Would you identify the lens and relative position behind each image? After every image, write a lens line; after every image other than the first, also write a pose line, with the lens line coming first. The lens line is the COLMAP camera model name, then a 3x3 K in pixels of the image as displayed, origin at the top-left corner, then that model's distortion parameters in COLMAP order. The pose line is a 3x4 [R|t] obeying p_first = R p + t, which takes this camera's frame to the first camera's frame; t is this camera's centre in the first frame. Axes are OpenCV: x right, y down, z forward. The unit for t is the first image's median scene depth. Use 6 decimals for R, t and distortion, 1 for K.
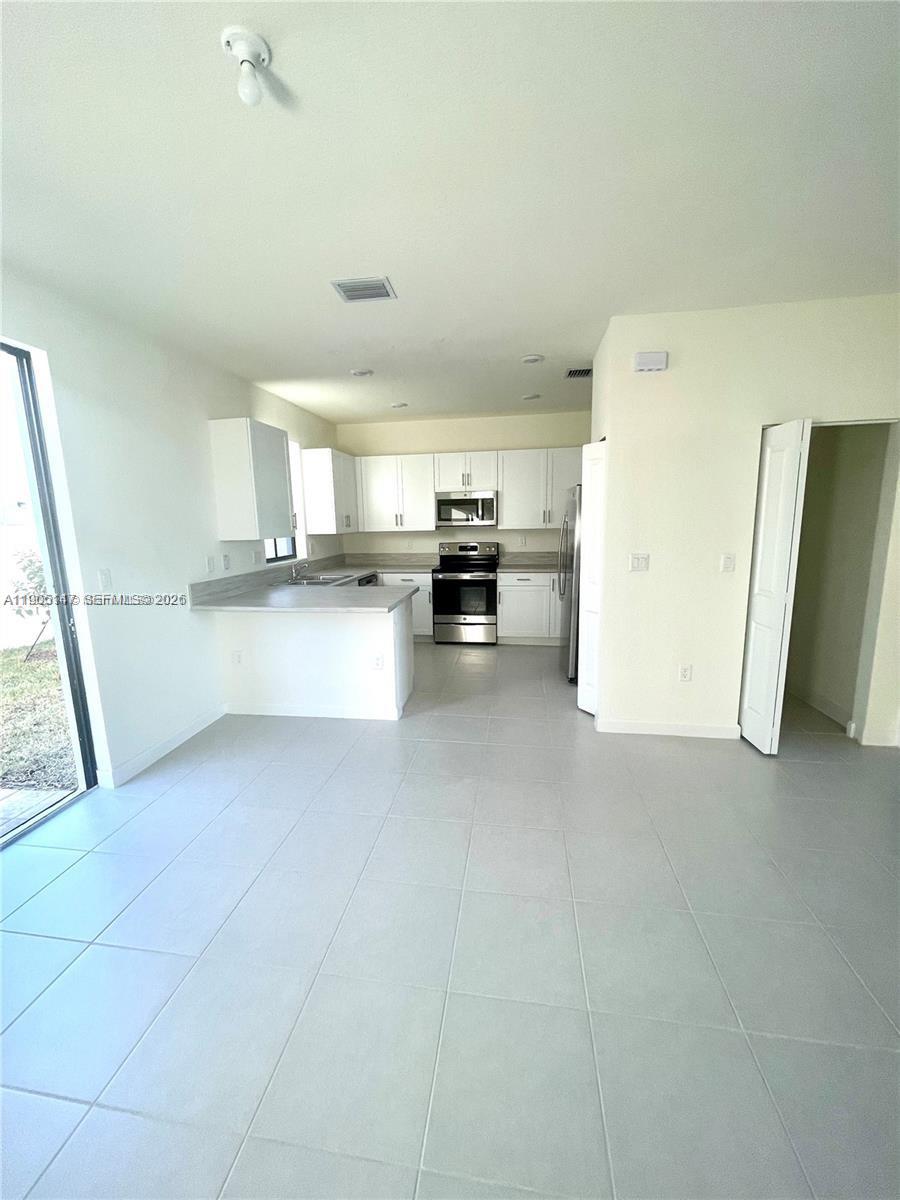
lens RADIAL K [[486.5, 0, 442.5], [0, 486.5, 606.5], [0, 0, 1]] dist [0.000918, -0.000205]
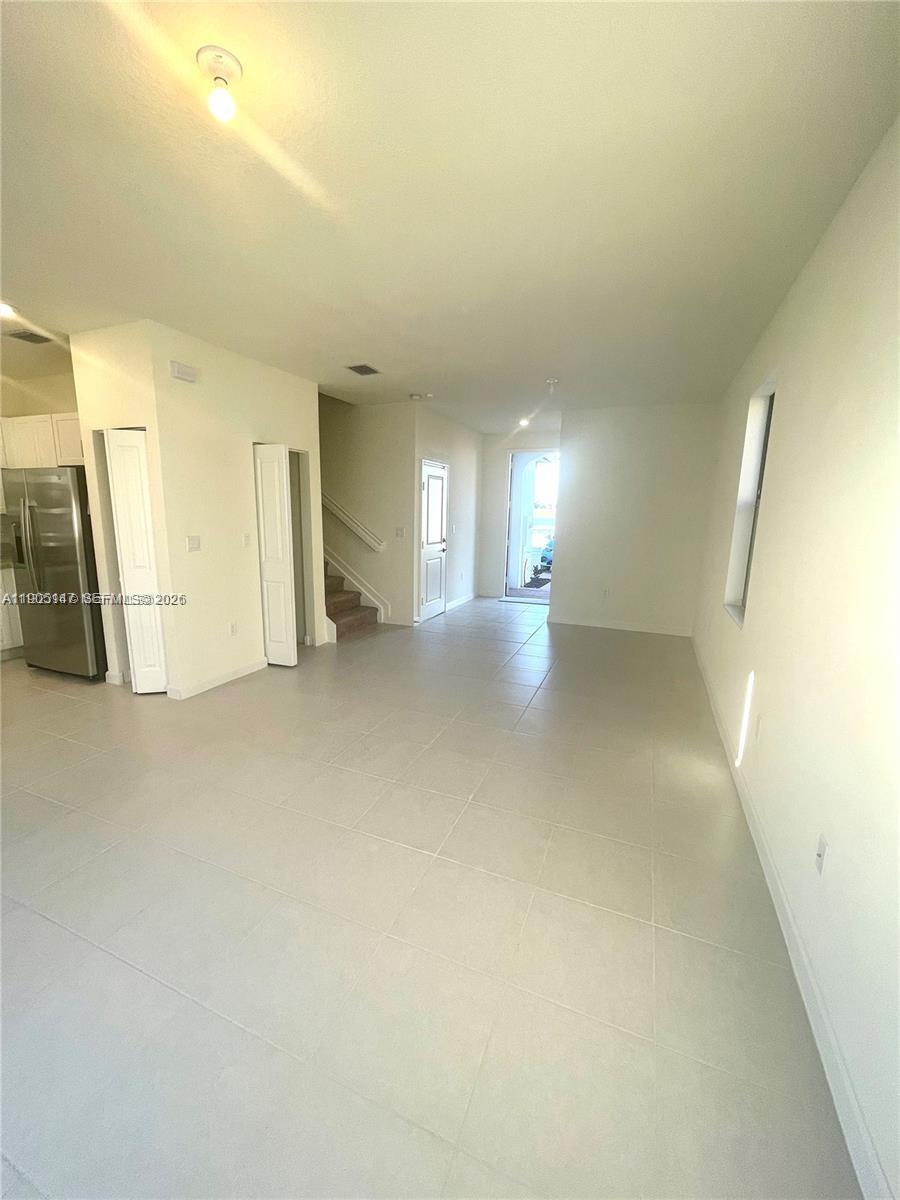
lens RADIAL K [[486.5, 0, 442.5], [0, 486.5, 606.5], [0, 0, 1]] dist [0.000918, -0.000205]
pose [[0.247033, -0.174738, 0.953122, -0.603238], [0.155568, 0.978000, 0.138979, -0.013149], [-0.956438, 0.113943, 0.268782, 0.132974]]
